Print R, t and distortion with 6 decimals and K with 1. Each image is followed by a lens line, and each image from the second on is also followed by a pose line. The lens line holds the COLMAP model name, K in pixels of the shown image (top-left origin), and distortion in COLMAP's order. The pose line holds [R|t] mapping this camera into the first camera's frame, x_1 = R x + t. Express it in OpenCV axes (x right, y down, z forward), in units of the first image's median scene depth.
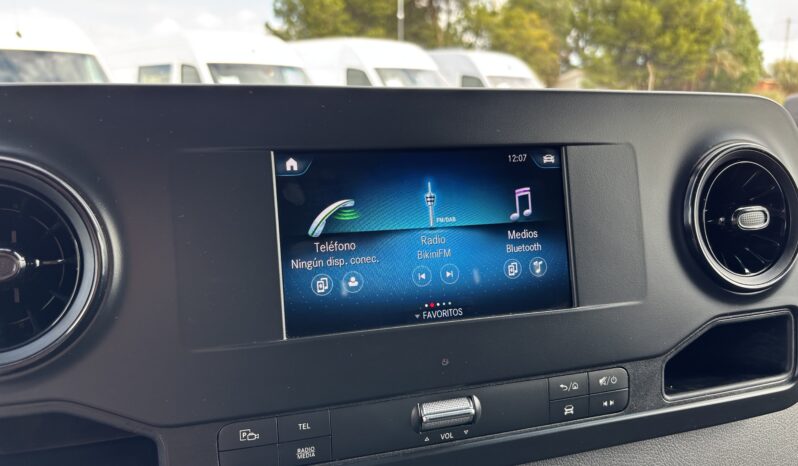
lens RADIAL K [[605.4, 0, 399.0], [0, 605.4, 233.0], [0, 0, 1]] dist [-0.007285, -0.007725]
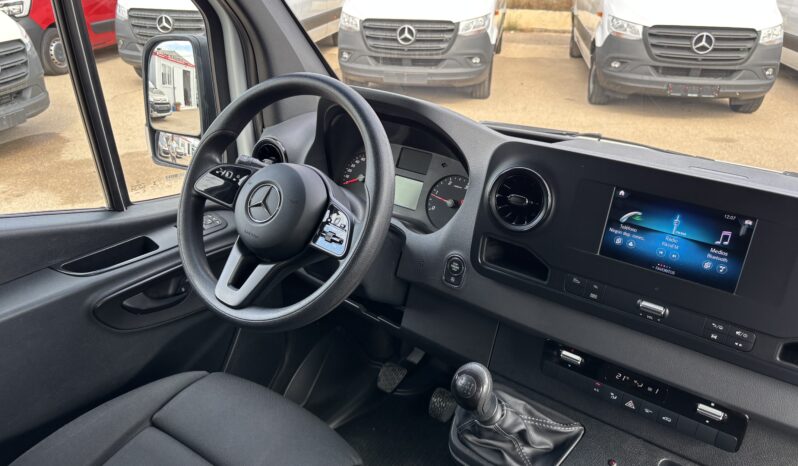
lens RADIAL K [[610.0, 0, 399.7], [0, 610.0, 221.9], [0, 0, 1]] dist [0.042356, 0.002579]
pose [[0.583818, 0.334734, -0.739669, 1.108319], [-0.187140, 0.942001, 0.278590, -0.487400], [0.790022, -0.024224, 0.612599, -1.203100]]
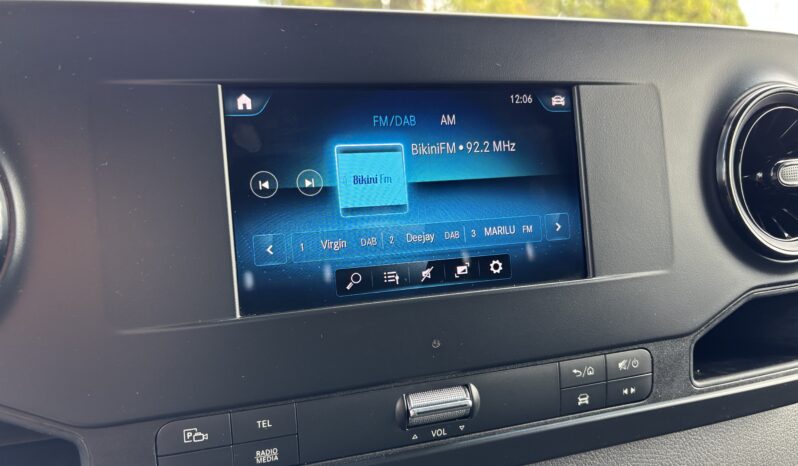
lens RADIAL K [[611.4, 0, 399.0], [0, 611.4, 233.0], [0, 0, 1]] dist [-0.006998, -0.009306]
pose [[0.999858, -0.008532, 0.014523, 0.014014], [0.008254, 0.999783, 0.019140, 0.042511], [-0.014683, -0.019017, 0.999711, 0.158054]]
